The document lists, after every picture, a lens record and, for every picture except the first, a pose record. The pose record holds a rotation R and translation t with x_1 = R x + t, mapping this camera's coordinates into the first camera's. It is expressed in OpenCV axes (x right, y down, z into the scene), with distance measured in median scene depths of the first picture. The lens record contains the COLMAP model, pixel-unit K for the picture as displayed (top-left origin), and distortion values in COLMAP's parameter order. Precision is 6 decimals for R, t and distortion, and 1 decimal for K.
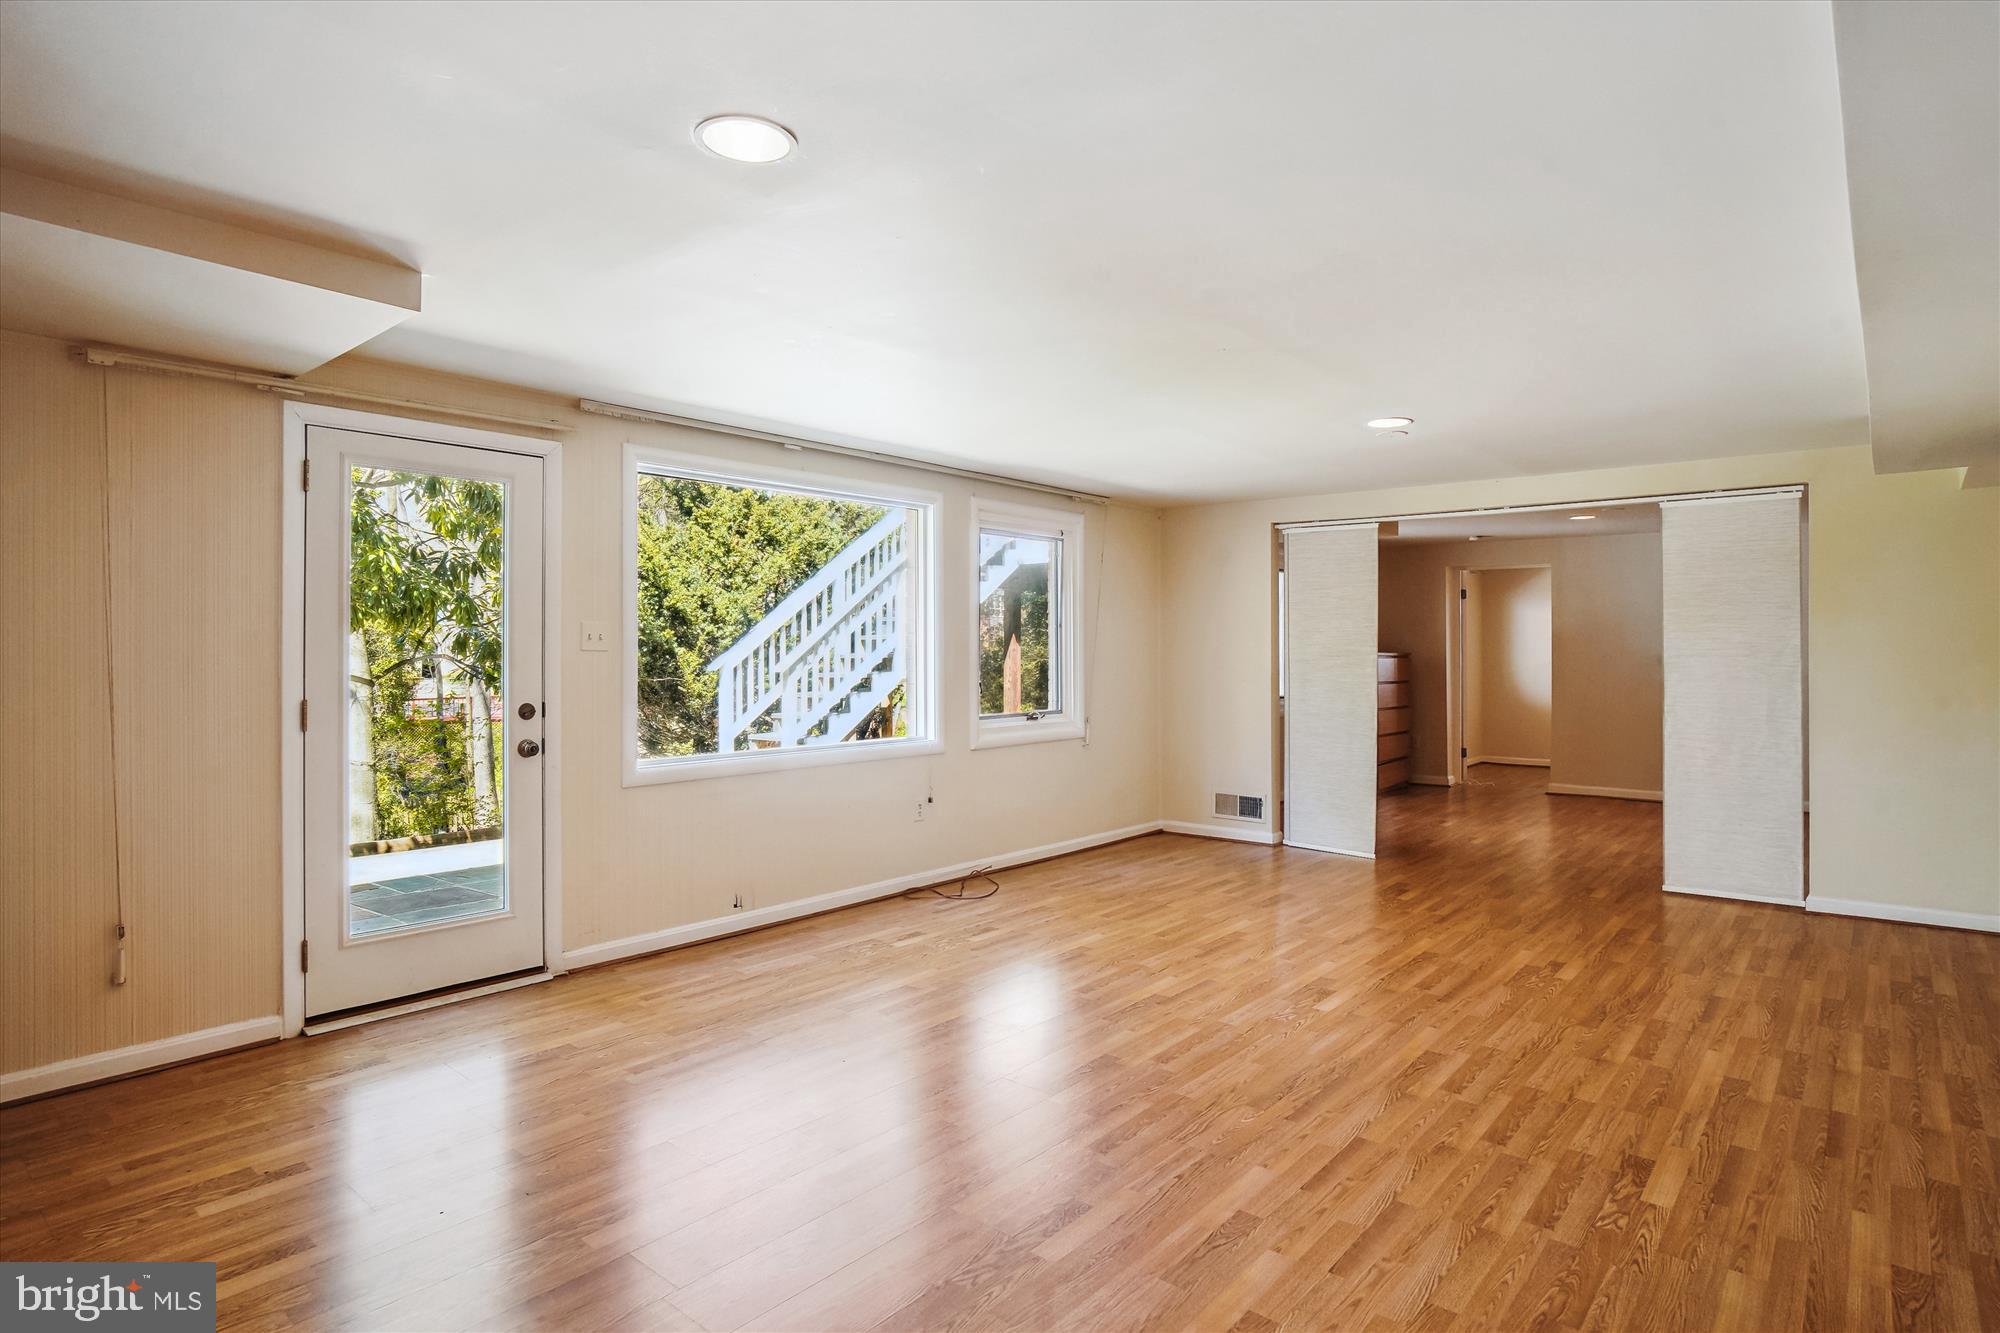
lens RADIAL K [[1063.5, 0, 1002.9], [0, 1063.5, 670.8], [0, 0, 1]] dist [-0.038174, 0.001266]
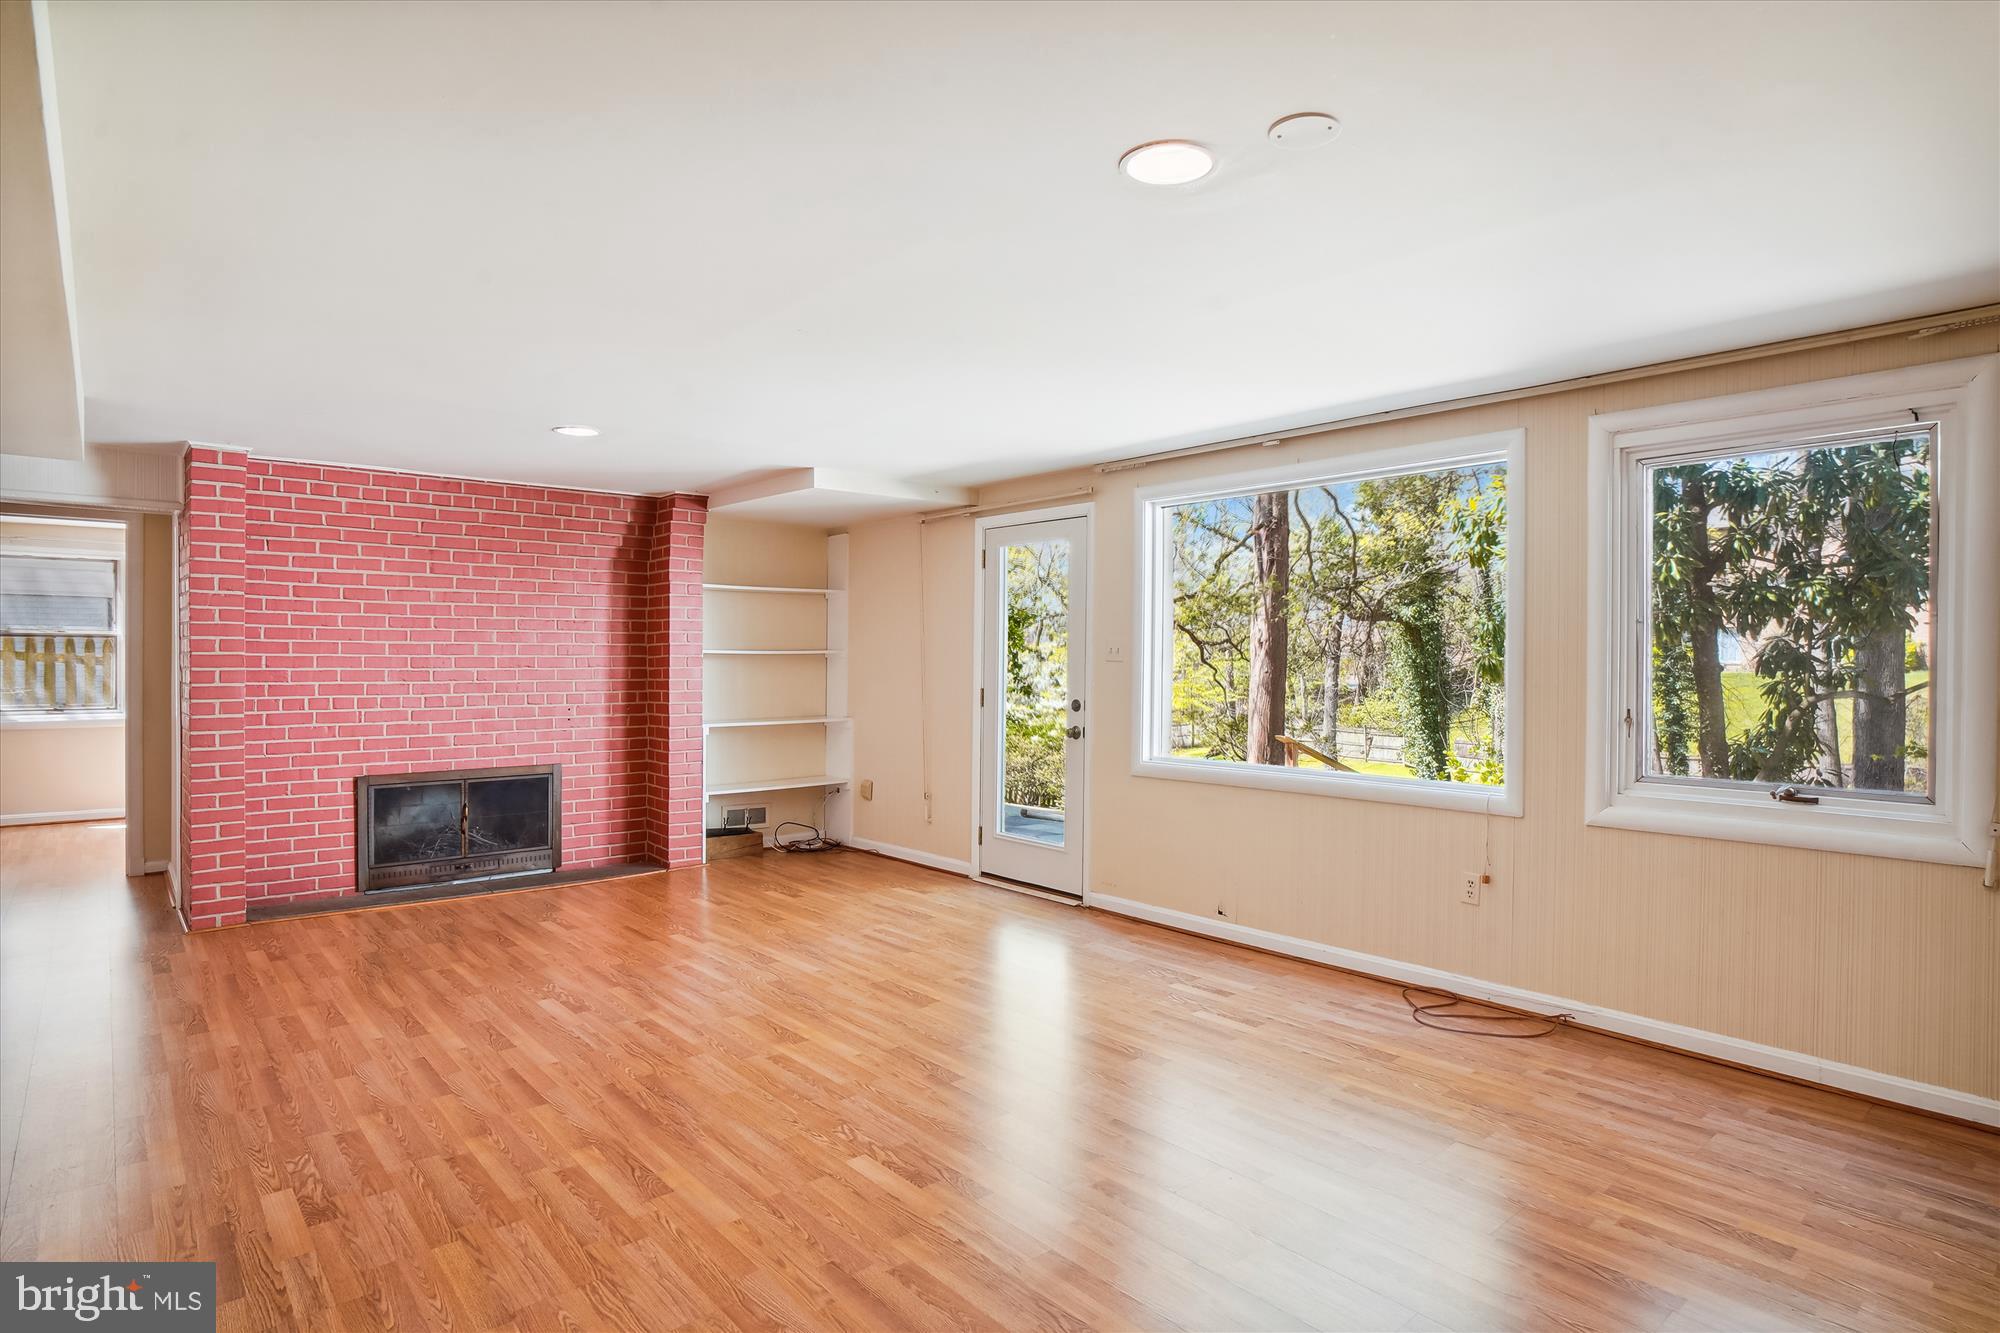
lens RADIAL K [[1063.5, 0, 1004.4], [0, 1063.5, 661.8], [0, 0, 1]] dist [-0.038174, 0.001266]
pose [[-0.150718, -0.001227, -0.988576, 1.230224], [-0.026959, 0.999632, 0.002869, -0.024645], [0.988209, 0.027083, -0.150696, 1.488017]]
